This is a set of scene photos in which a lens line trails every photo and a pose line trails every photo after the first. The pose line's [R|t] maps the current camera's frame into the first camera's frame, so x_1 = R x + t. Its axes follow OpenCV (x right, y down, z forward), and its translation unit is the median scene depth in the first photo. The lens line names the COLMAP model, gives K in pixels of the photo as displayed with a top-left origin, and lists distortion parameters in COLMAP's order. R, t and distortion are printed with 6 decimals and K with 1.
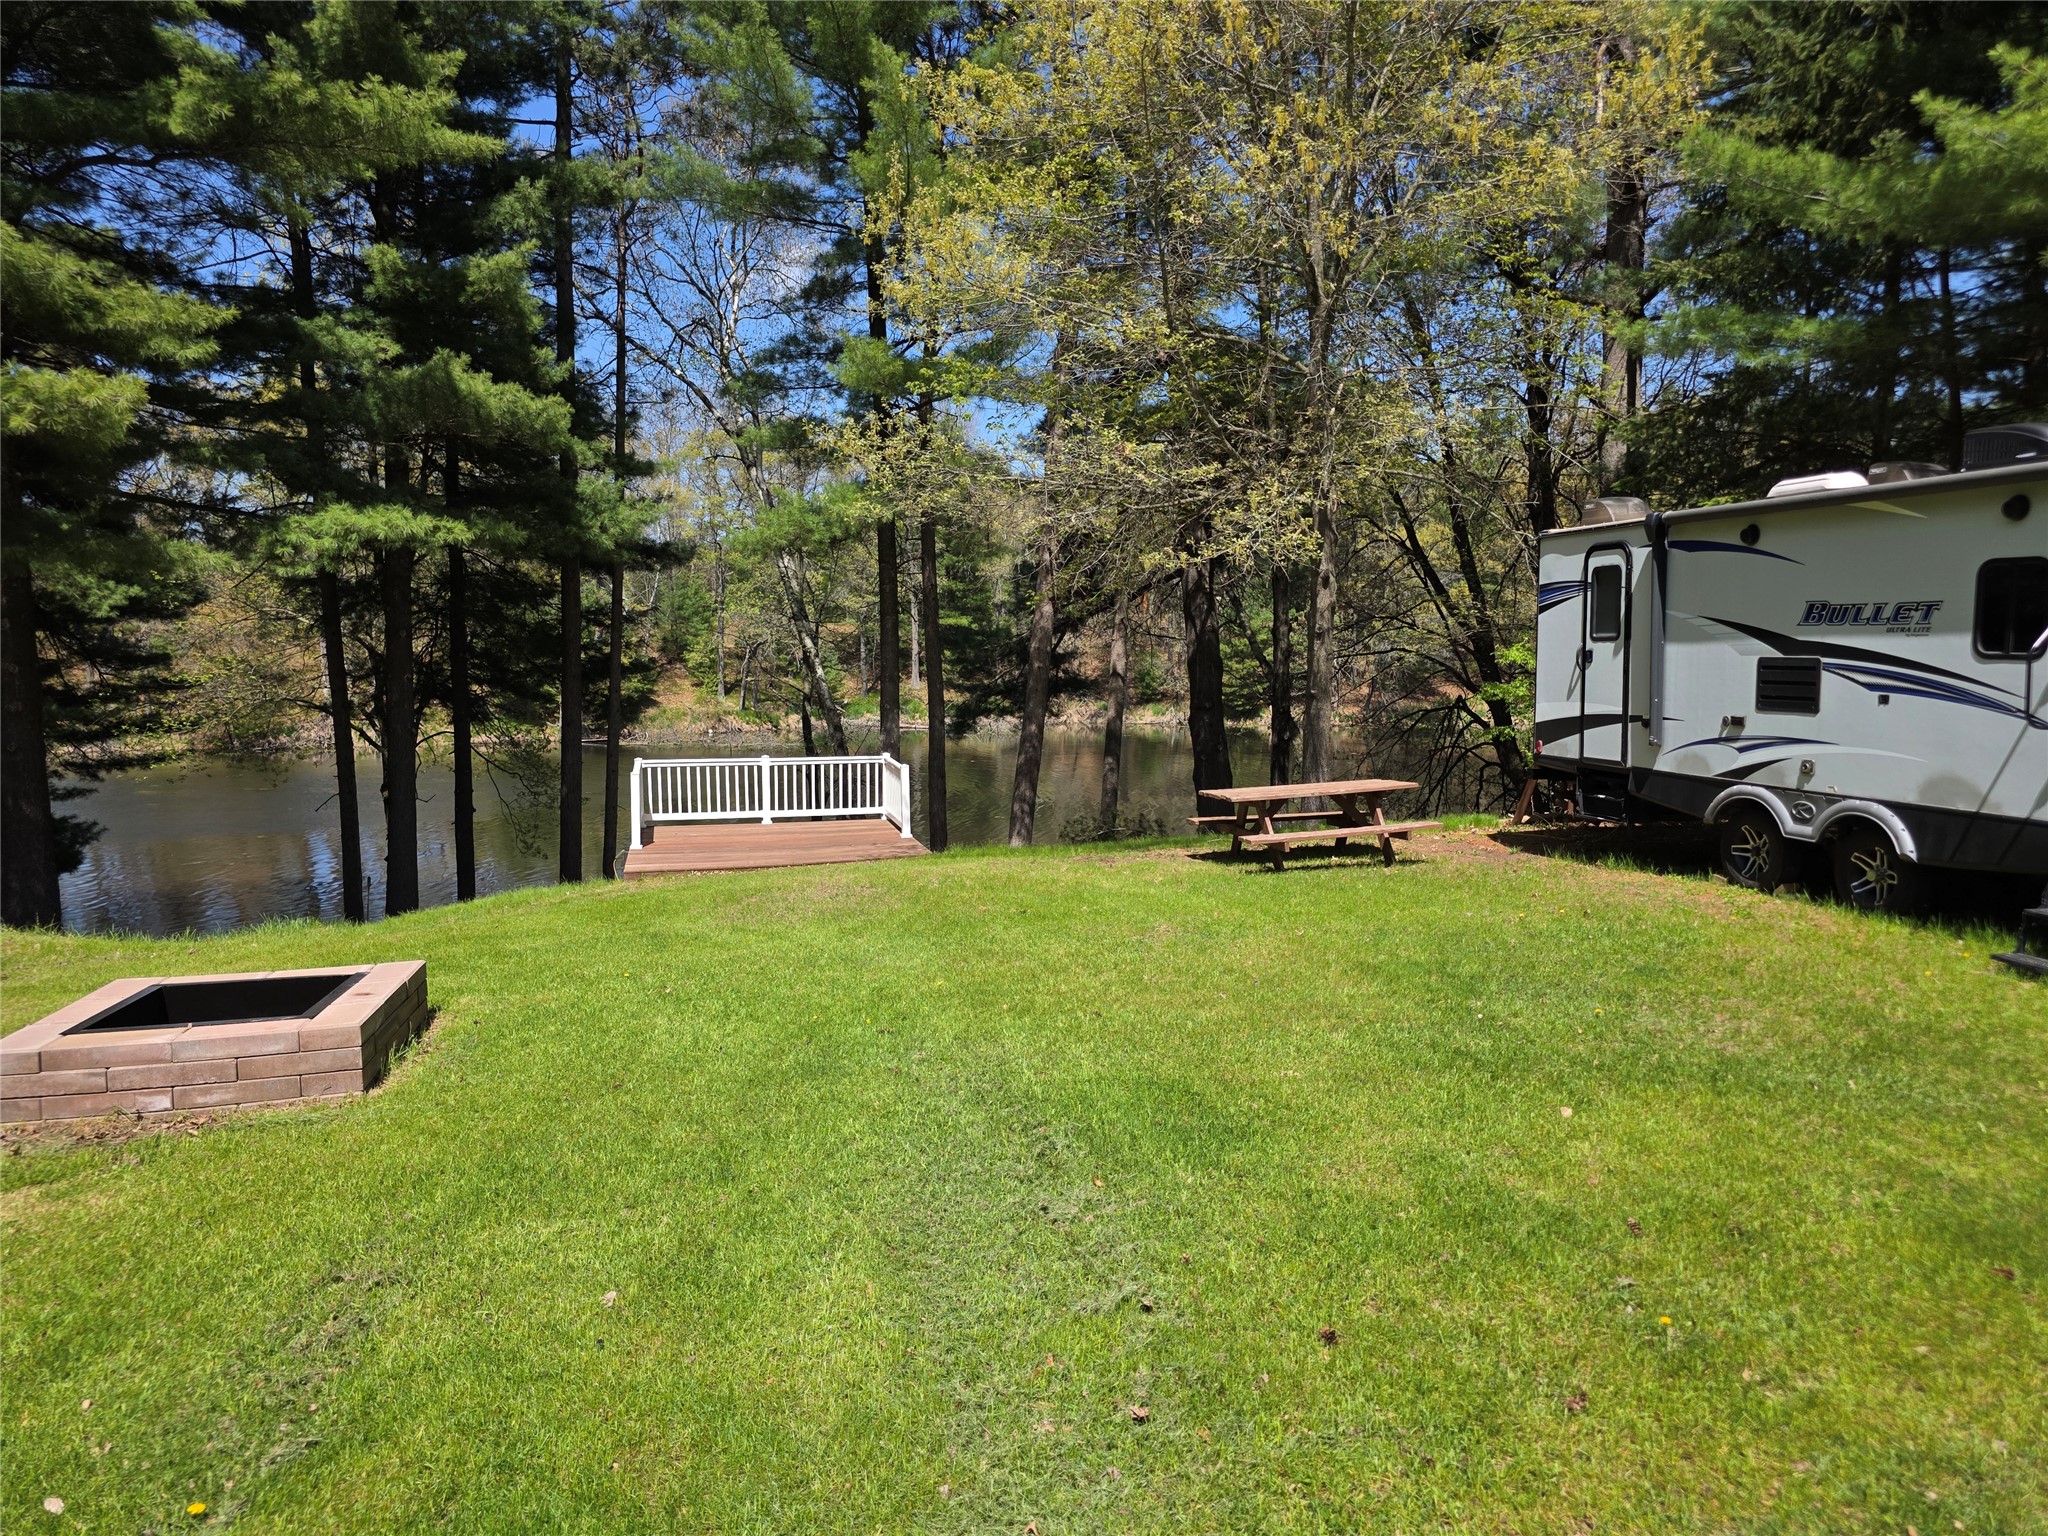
lens RADIAL K [[1357.2, 0, 1024.9], [0, 1357.2, 775.7], [0, 0, 1]] dist [0.044978, -0.037682]
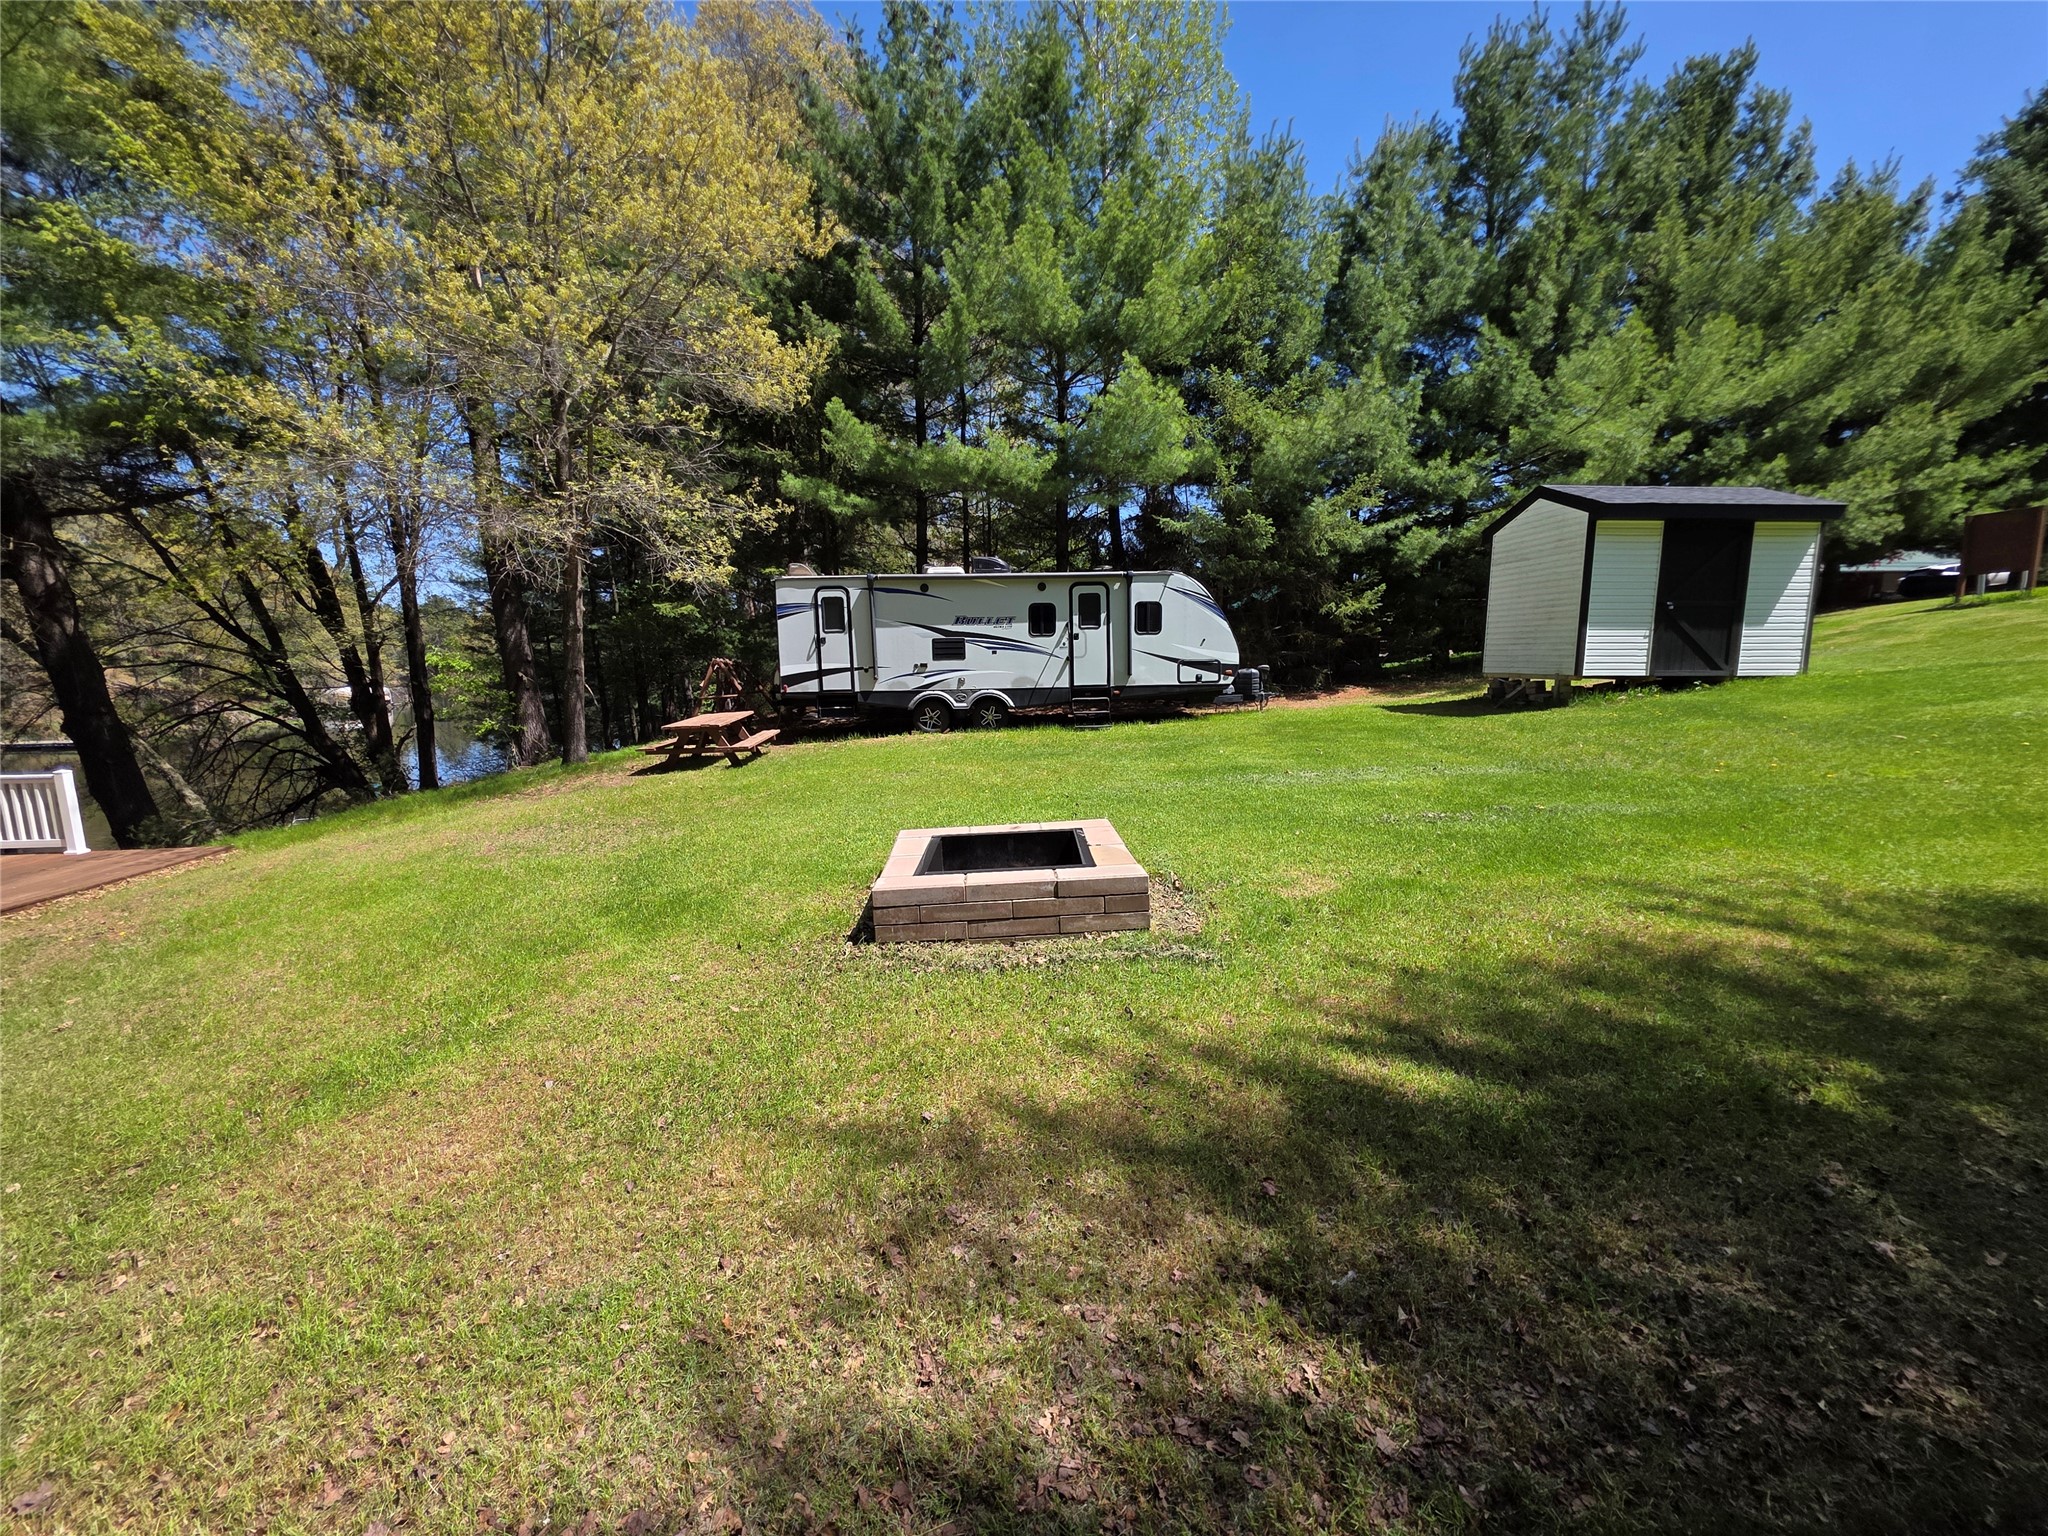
lens RADIAL K [[804.9, 0, 1050.0], [0, 804.9, 775.4], [0, 0, 1]] dist [0.001547, 0.000804]
pose [[0.178312, -0.165391, 0.969975, -0.798003], [0.109610, 0.982976, 0.147458, -0.031175], [-0.977850, 0.080026, 0.193405, 0.483725]]
